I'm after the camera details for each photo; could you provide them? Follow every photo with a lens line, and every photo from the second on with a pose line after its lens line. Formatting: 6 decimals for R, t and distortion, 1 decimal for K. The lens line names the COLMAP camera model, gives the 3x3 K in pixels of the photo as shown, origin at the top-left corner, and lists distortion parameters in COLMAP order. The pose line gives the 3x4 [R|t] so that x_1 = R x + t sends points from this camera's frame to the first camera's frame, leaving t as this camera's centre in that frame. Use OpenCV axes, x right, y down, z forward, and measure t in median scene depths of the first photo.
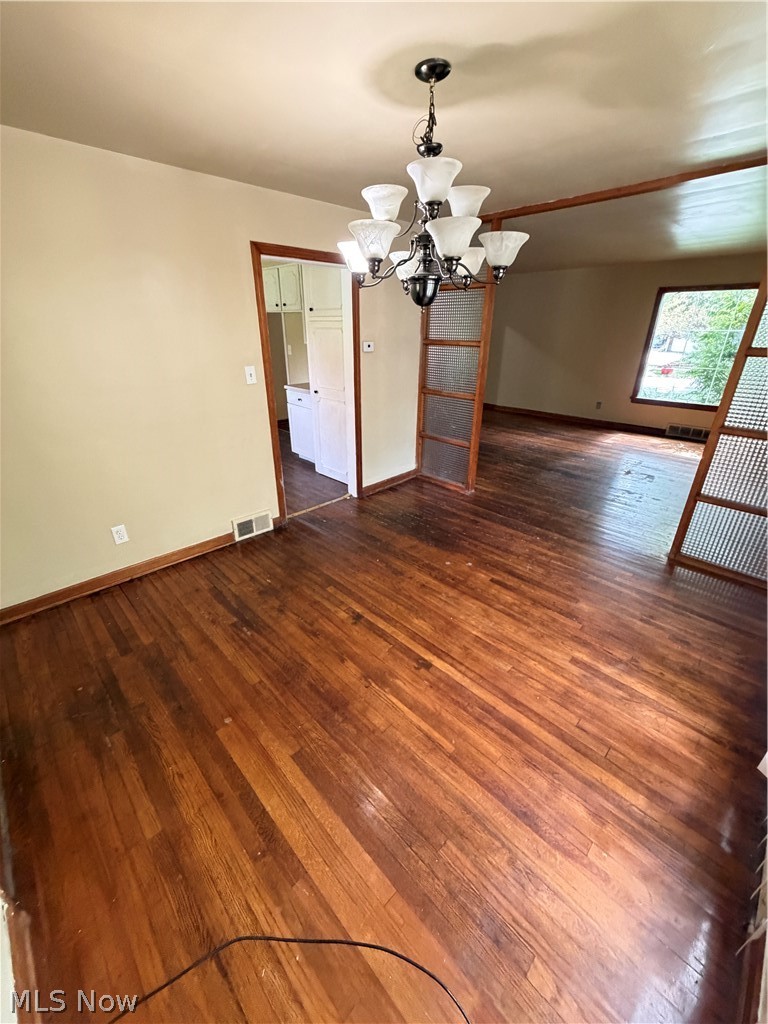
lens RADIAL K [[409.7, 0, 385.0], [0, 409.7, 510.7], [0, 0, 1]] dist [-0.003911, 0.000916]
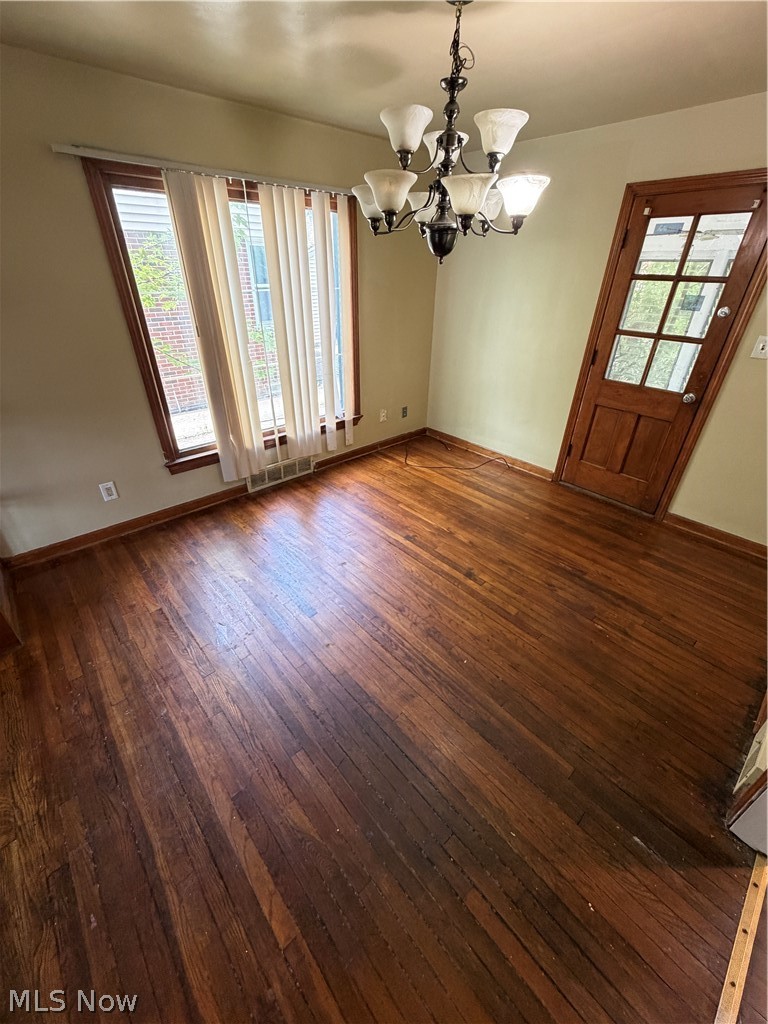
lens RADIAL K [[409.7, 0, 383.9], [0, 409.7, 509.9], [0, 0, 1]] dist [-0.003911, 0.000916]
pose [[-0.999019, -0.034955, 0.027185, 0.136465], [0.002540, 0.567655, 0.823262, -0.733986], [-0.044209, 0.822524, -0.567010, 1.567608]]
